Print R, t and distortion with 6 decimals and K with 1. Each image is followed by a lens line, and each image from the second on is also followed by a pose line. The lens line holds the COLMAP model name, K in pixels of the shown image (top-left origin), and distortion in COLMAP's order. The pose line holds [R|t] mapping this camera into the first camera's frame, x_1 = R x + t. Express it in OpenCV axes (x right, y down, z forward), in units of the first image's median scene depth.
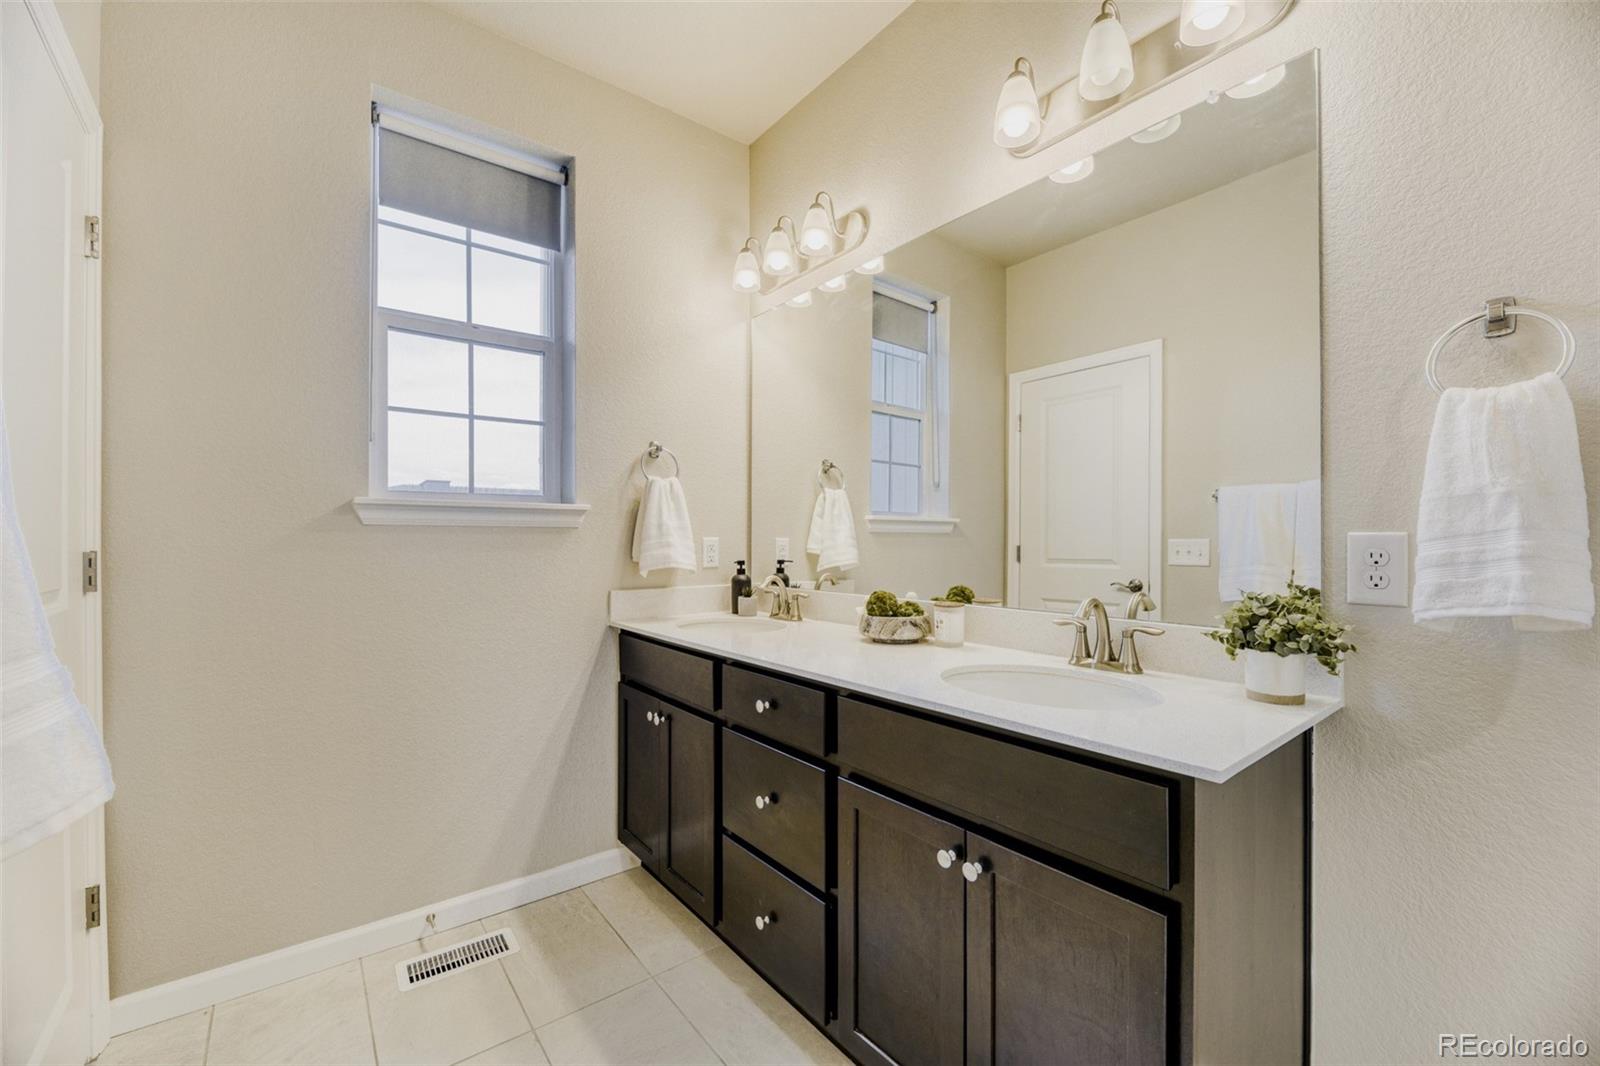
lens RADIAL K [[662.3, 0, 840.7], [0, 662.3, 539.4], [0, 0, 1]] dist [-0.000081, -0.000158]
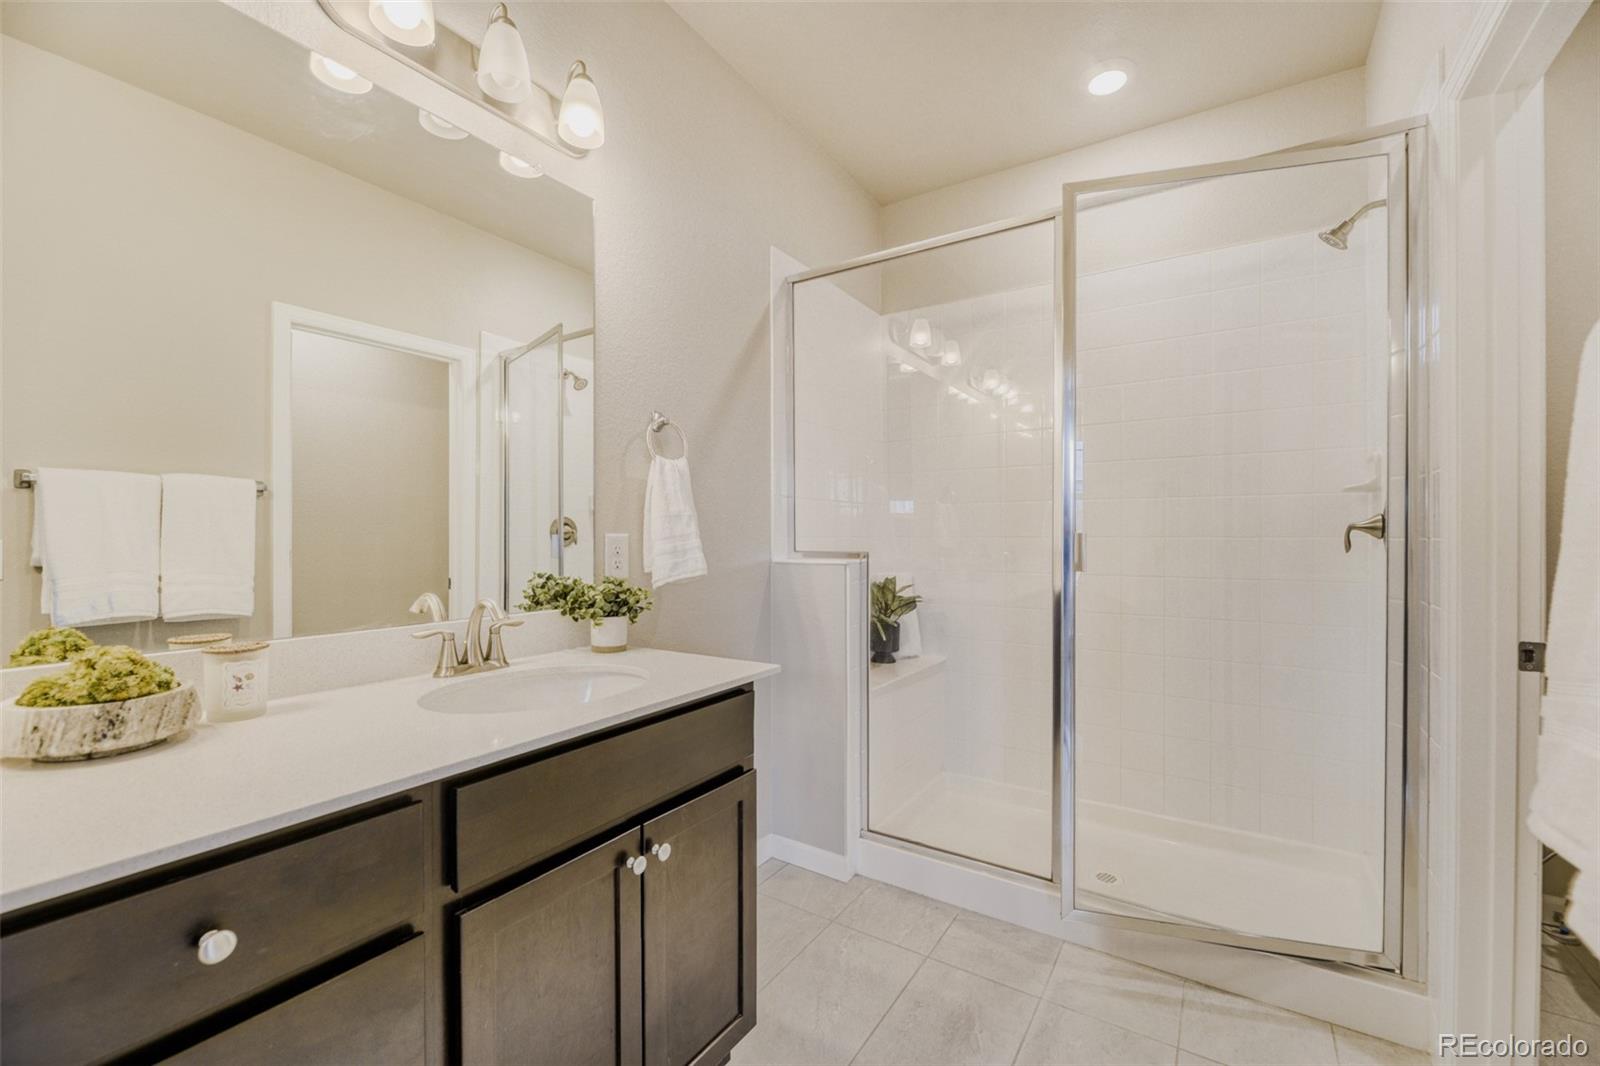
lens RADIAL K [[659.4, 0, 798.0], [0, 659.4, 537.2], [0, 0, 1]] dist [0.000525, -0.000501]
pose [[-0.284122, 0.003863, 0.958780, -0.917975], [0.001506, 0.999992, -0.003583, 0.002878], [-0.958787, 0.000426, -0.284126, 1.143912]]
